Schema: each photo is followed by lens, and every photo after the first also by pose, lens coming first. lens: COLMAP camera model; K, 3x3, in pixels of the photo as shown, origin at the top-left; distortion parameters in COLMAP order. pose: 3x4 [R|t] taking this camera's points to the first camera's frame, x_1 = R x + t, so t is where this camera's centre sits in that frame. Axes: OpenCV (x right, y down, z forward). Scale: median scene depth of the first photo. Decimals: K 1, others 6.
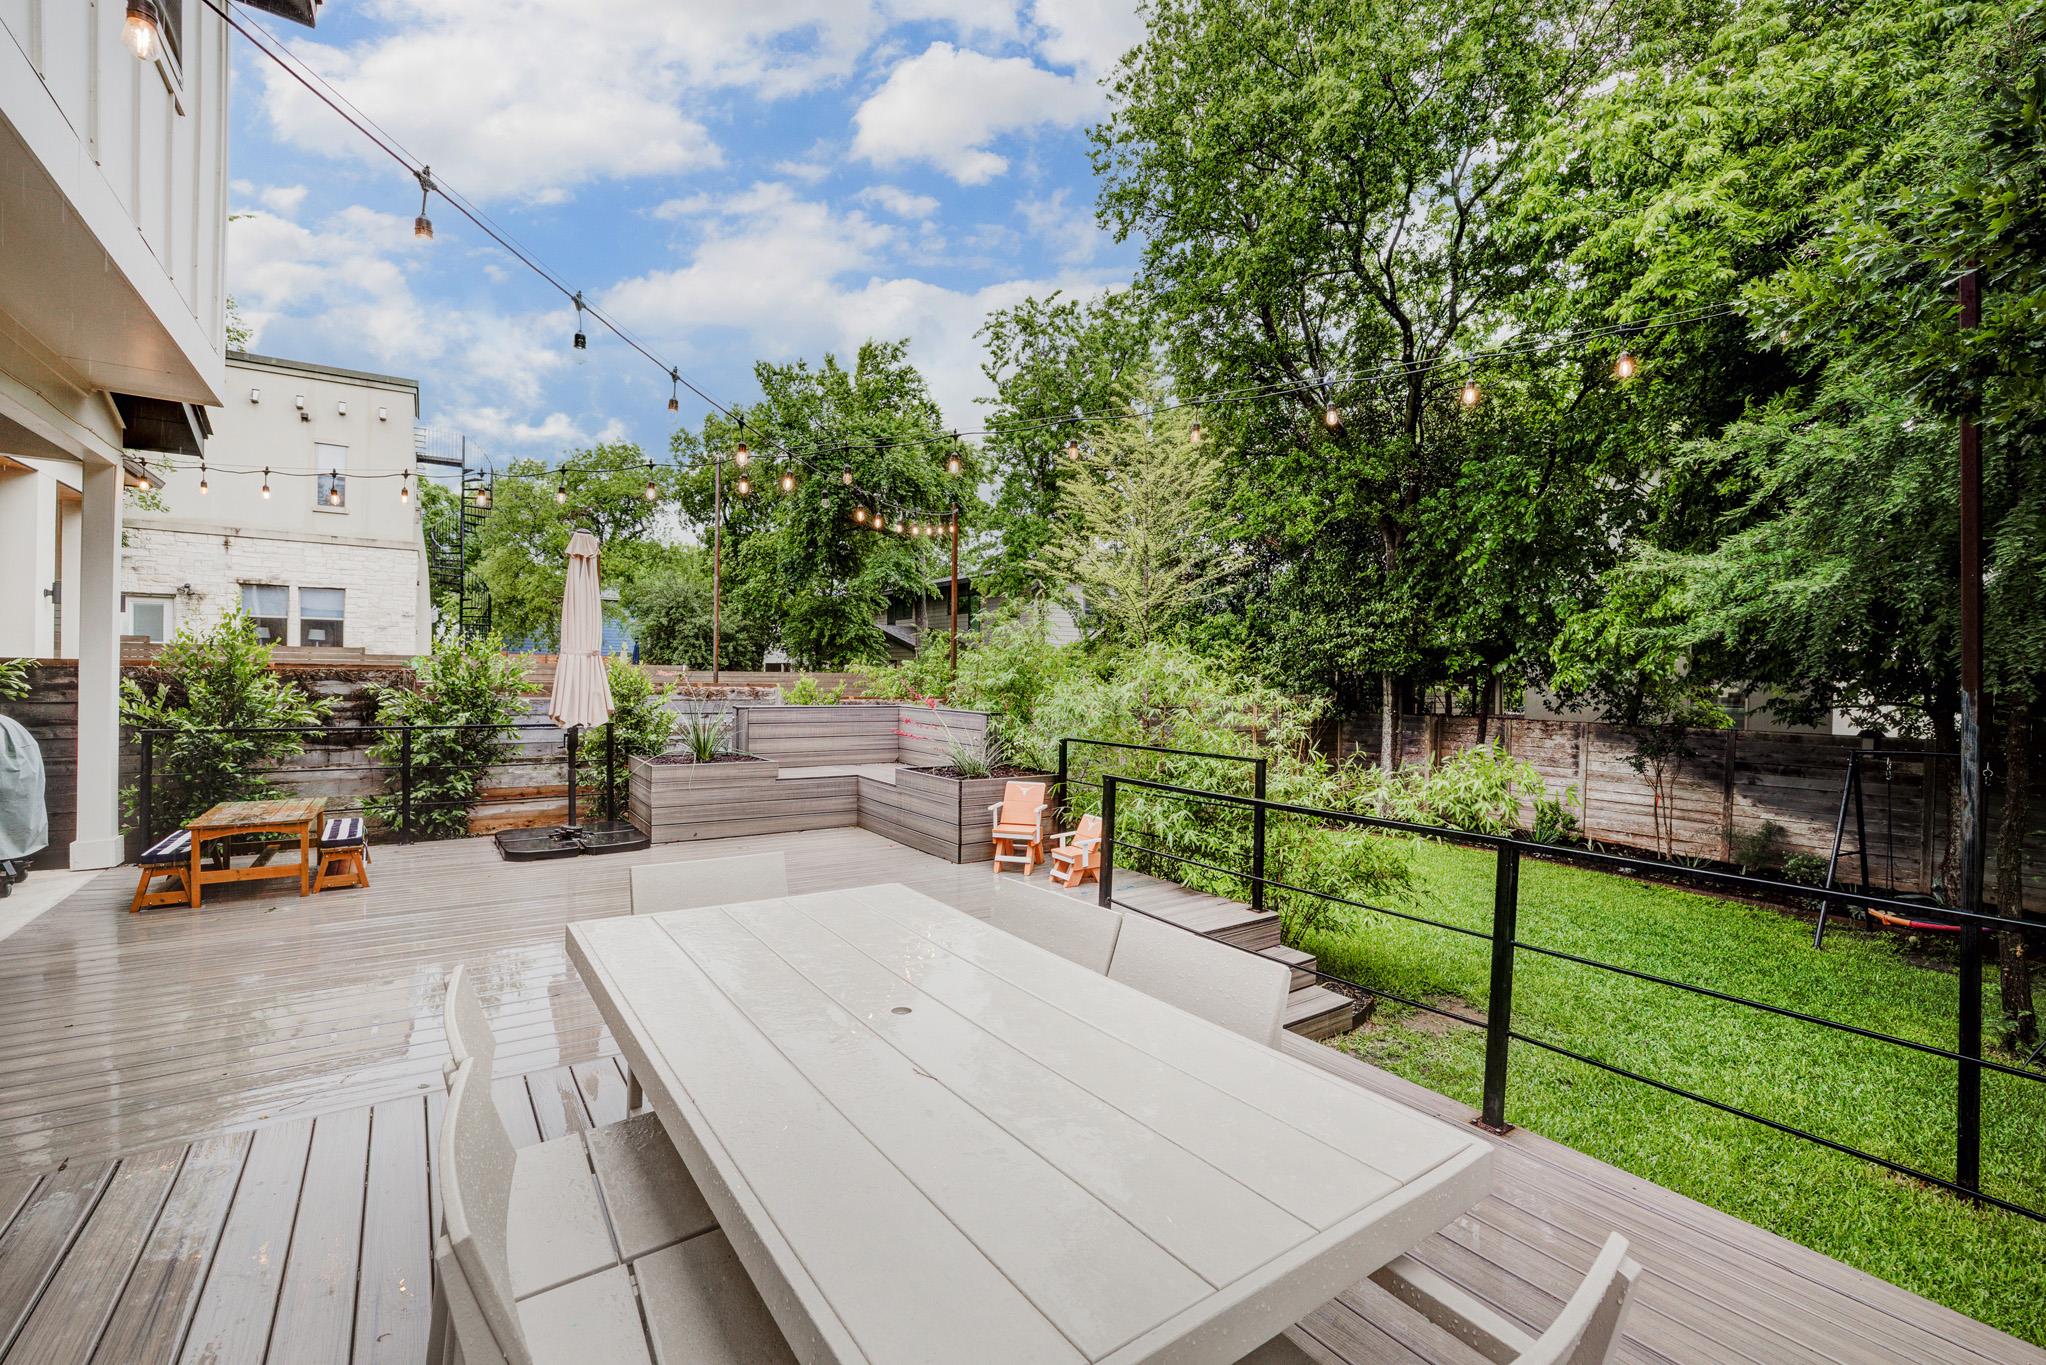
lens RADIAL K [[863.0, 0, 1005.9], [0, 863.0, 685.7], [0, 0, 1]] dist [-0.002887, 0.000135]
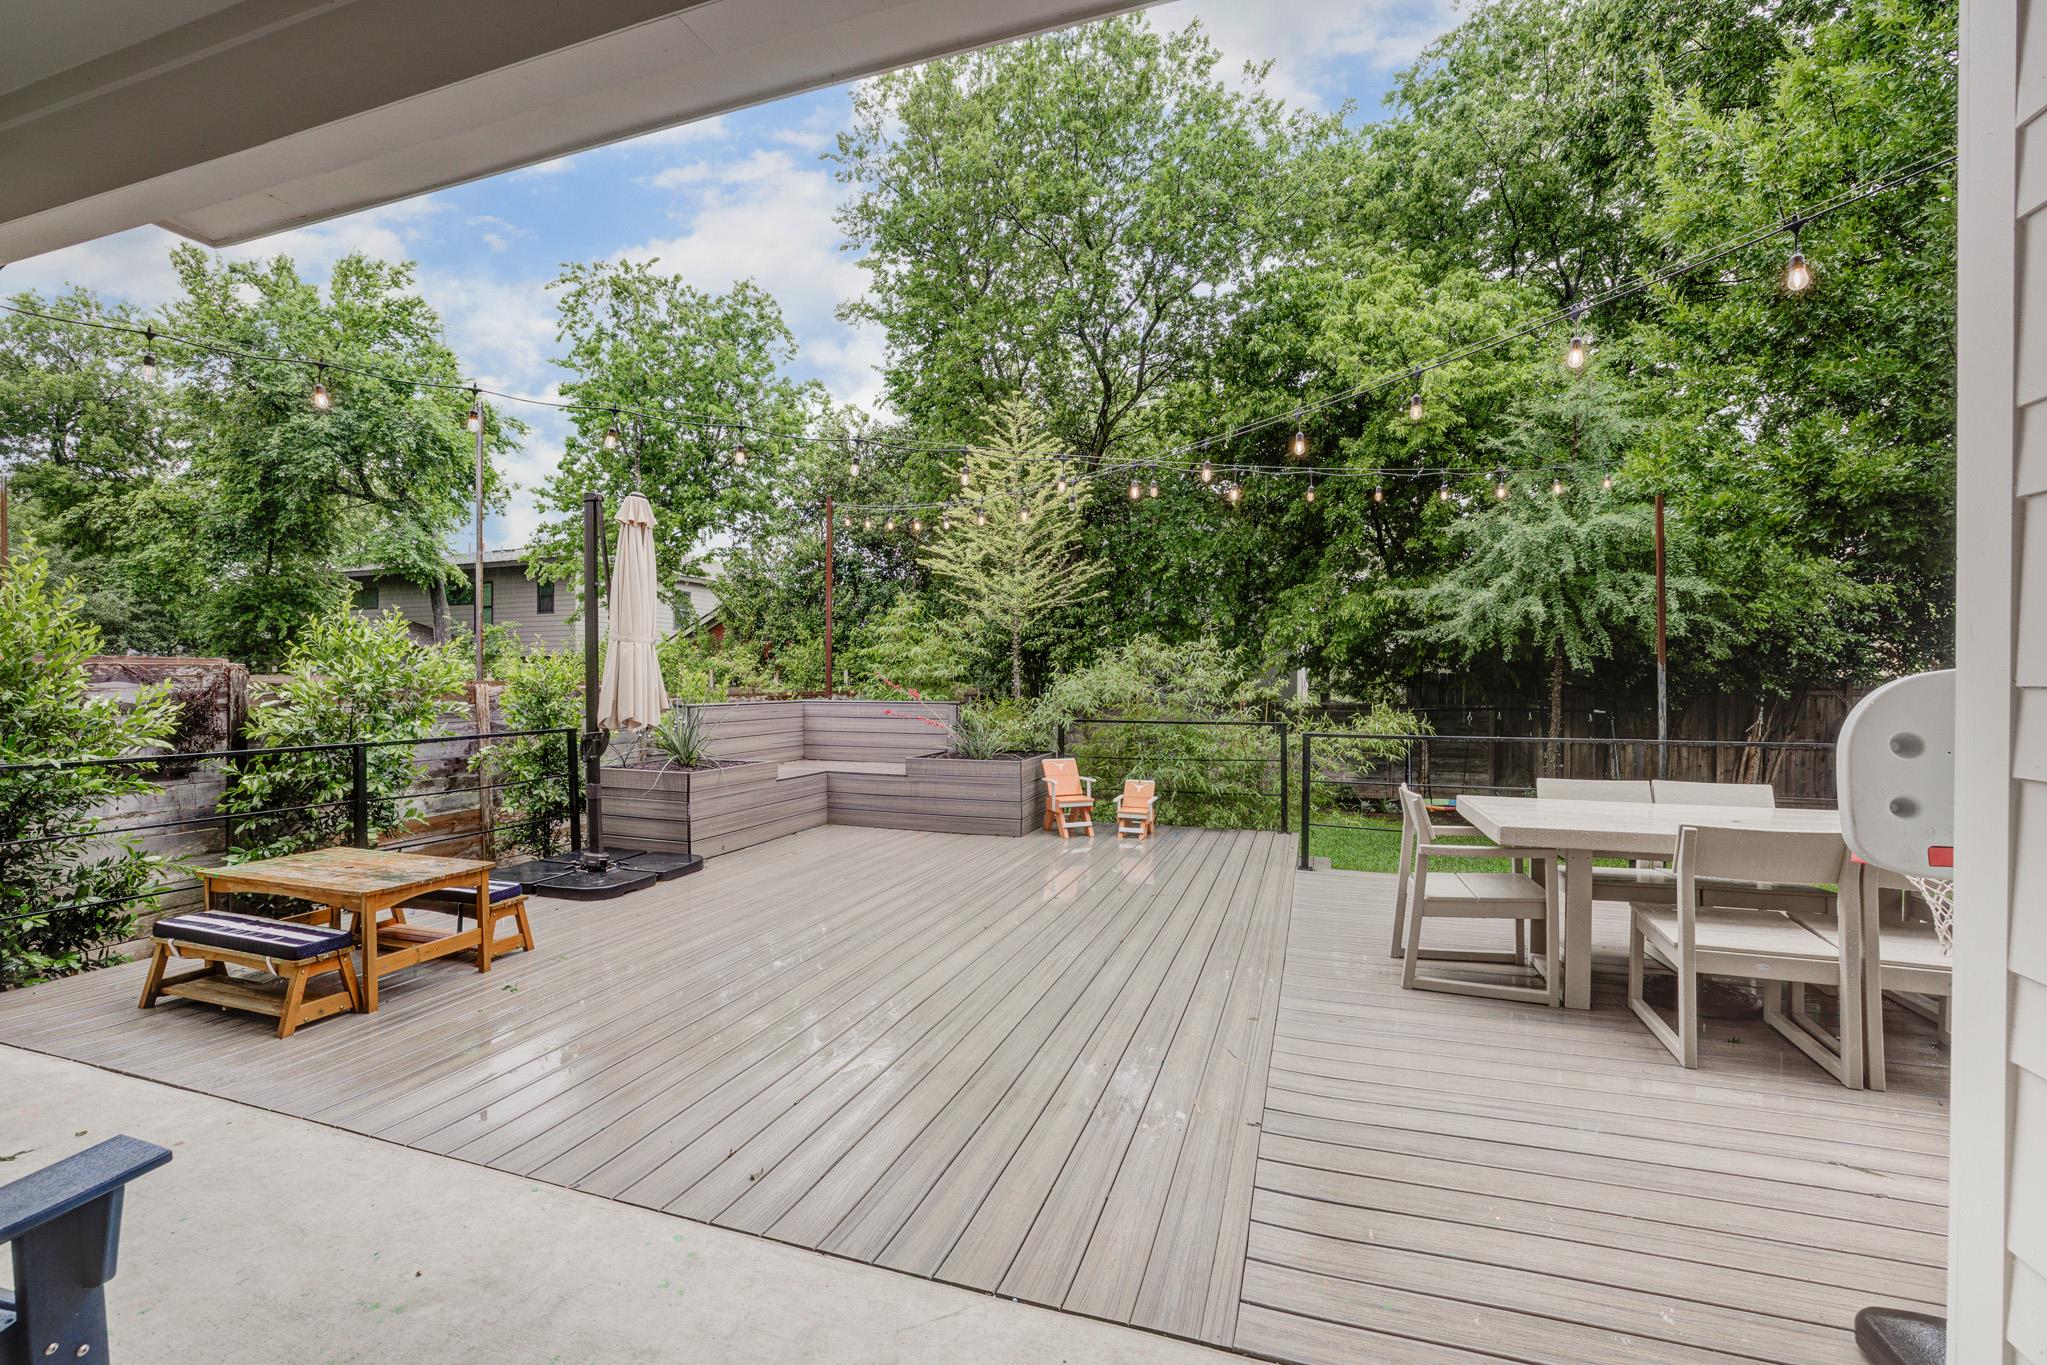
lens RADIAL K [[863.5, 0, 1006.3], [0, 863.5, 685.7], [0, 0, 1]] dist [-0.002887, 0.000135]
pose [[0.821625, -0.022604, 0.569580, -0.167260], [0.022760, 0.999718, 0.006842, 0.001856], [-0.569574, 0.007342, 0.821907, 0.027486]]
